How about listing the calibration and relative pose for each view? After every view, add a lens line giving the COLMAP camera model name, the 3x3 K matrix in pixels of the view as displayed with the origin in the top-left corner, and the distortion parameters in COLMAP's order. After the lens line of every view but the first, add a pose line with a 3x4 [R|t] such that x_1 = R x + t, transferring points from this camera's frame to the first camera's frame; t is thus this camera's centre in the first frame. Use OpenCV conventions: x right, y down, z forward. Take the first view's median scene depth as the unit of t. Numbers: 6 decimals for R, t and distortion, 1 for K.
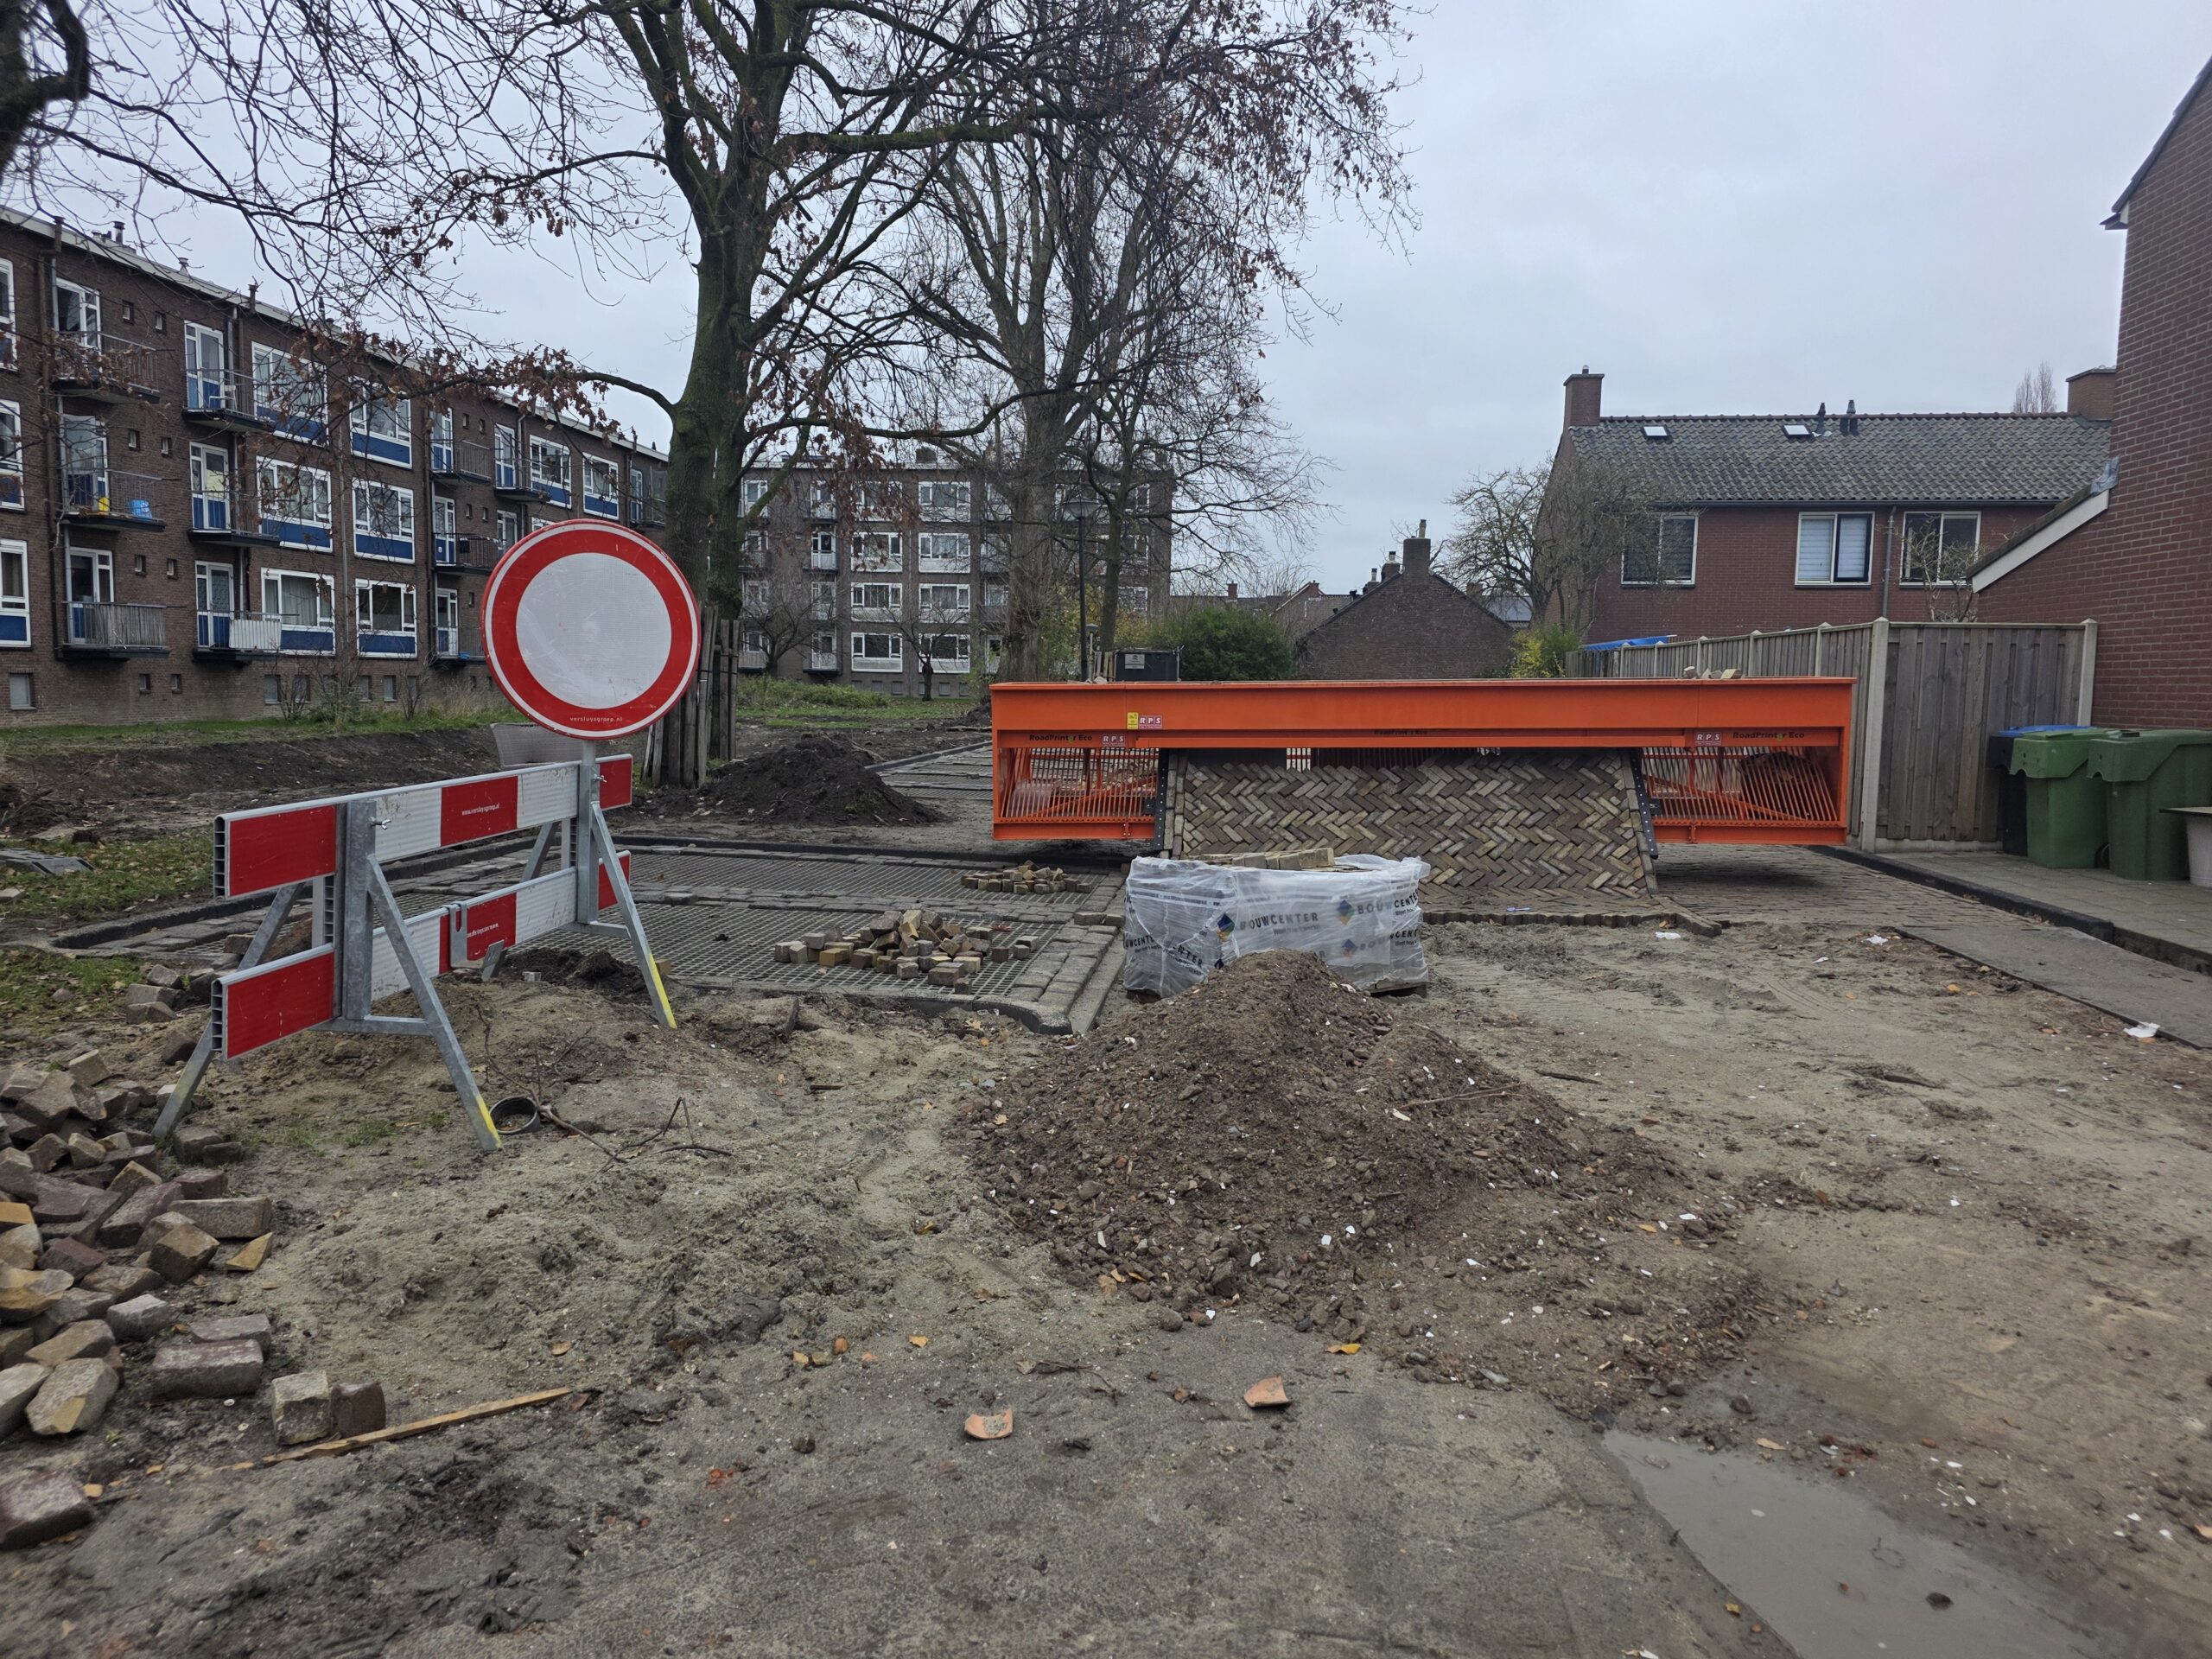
lens RADIAL K [[1516.1, 0, 1105.1], [0, 1516.1, 824.2], [0, 0, 1]] dist [-0.000287, -0.001734]
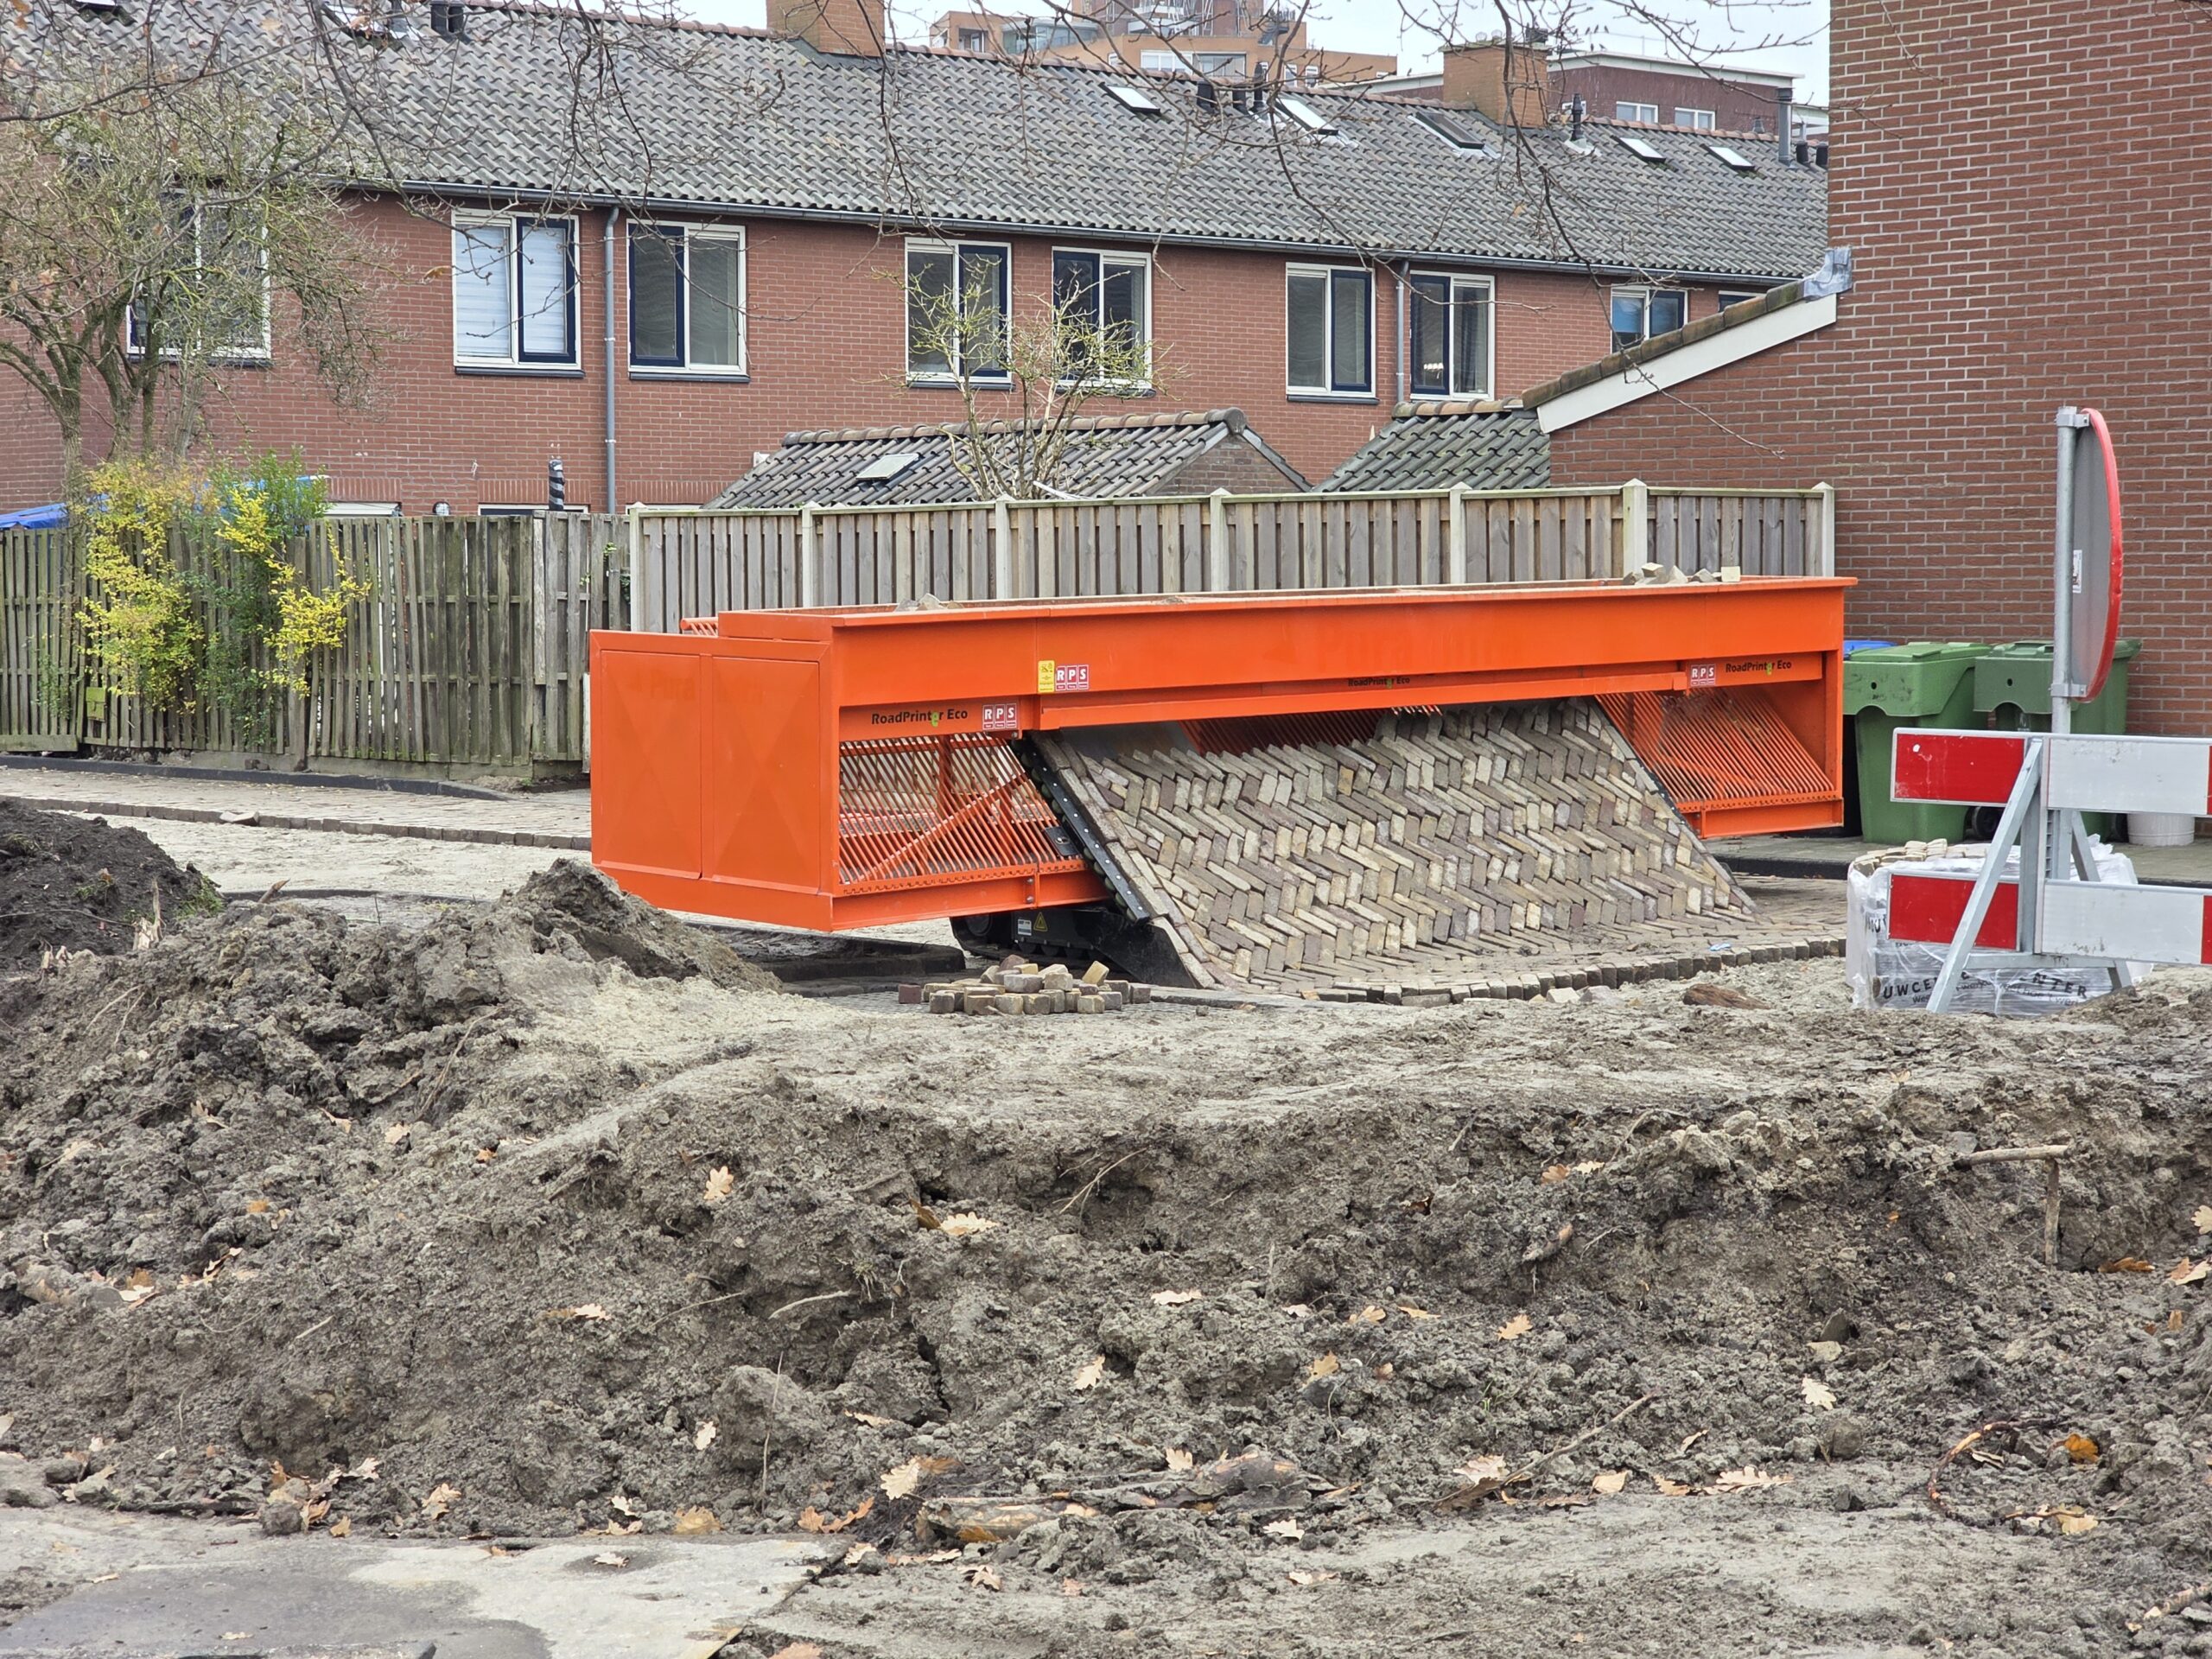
lens RADIAL K [[4364.0, 0, 1105.0], [0, 4364.0, 829.4], [0, 0, 1]] dist [0.037847, 0.000000]
pose [[0.625250, -0.059445, 0.778158, -1.076126], [0.084522, 0.996388, 0.008203, -0.024756], [-0.775834, 0.060643, 0.628015, 0.035981]]
